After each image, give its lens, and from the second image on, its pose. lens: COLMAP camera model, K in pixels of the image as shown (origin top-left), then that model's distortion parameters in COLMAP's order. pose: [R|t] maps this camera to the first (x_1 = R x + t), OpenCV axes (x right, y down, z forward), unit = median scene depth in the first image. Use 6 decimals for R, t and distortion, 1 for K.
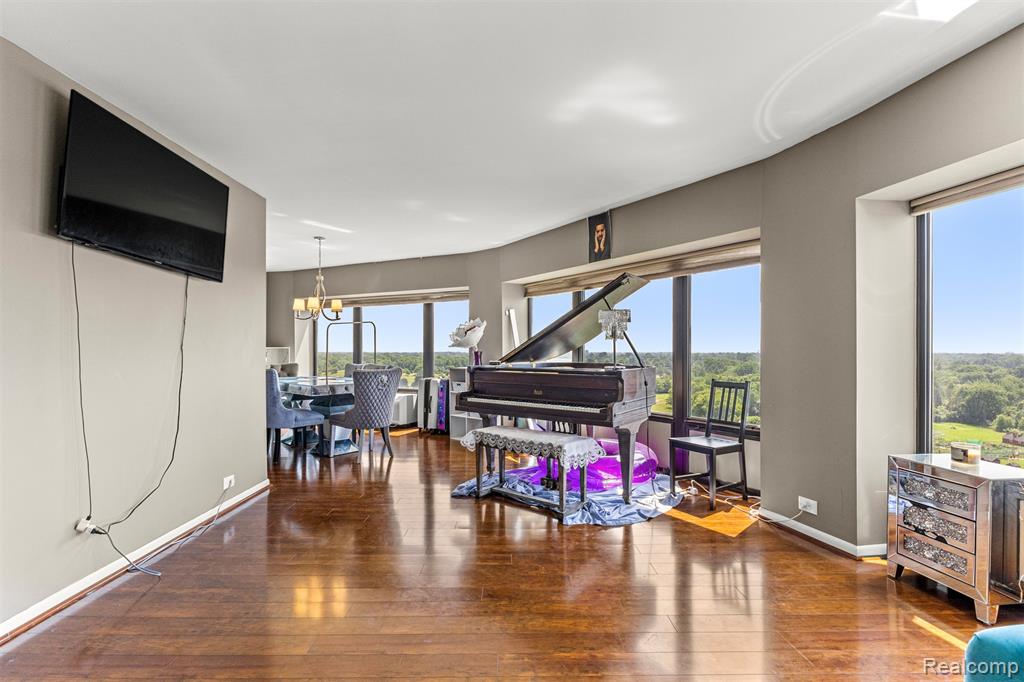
lens RADIAL K [[472.6, 0, 510.7], [0, 472.6, 348.8], [0, 0, 1]] dist [-0.000266, 0.000019]
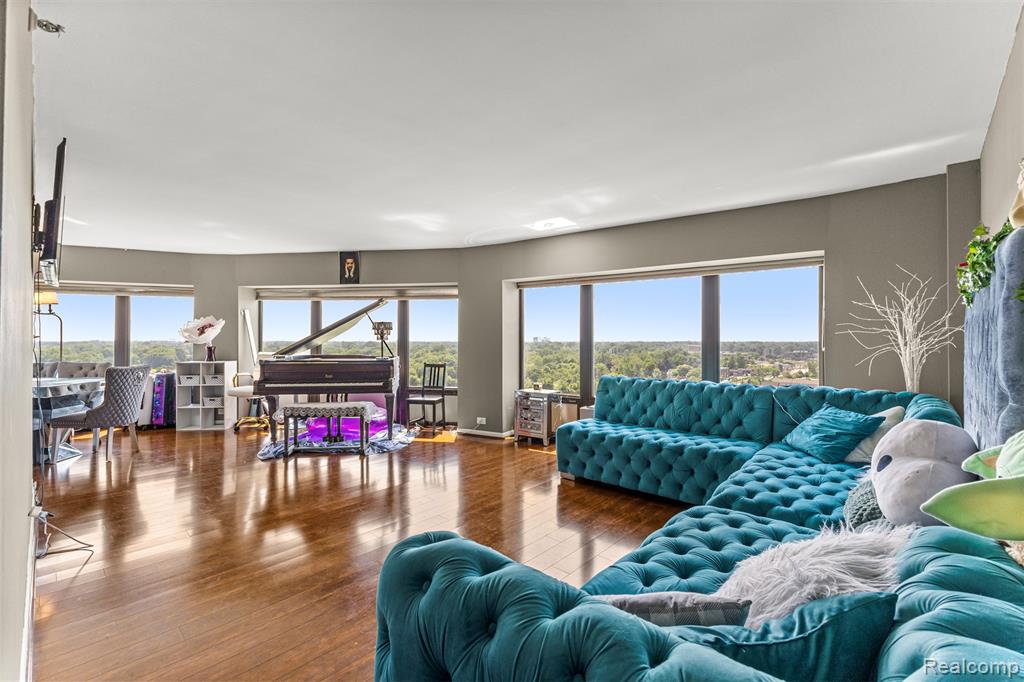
lens RADIAL K [[436.2, 0, 509.0], [0, 436.2, 331.3], [0, 0, 1]] dist [0.002447, -0.000432]
pose [[0.686759, 0.015791, 0.726713, -0.533932], [-0.003897, 0.999830, -0.018043, -0.023906], [-0.726874, 0.009559, 0.686704, -0.320731]]
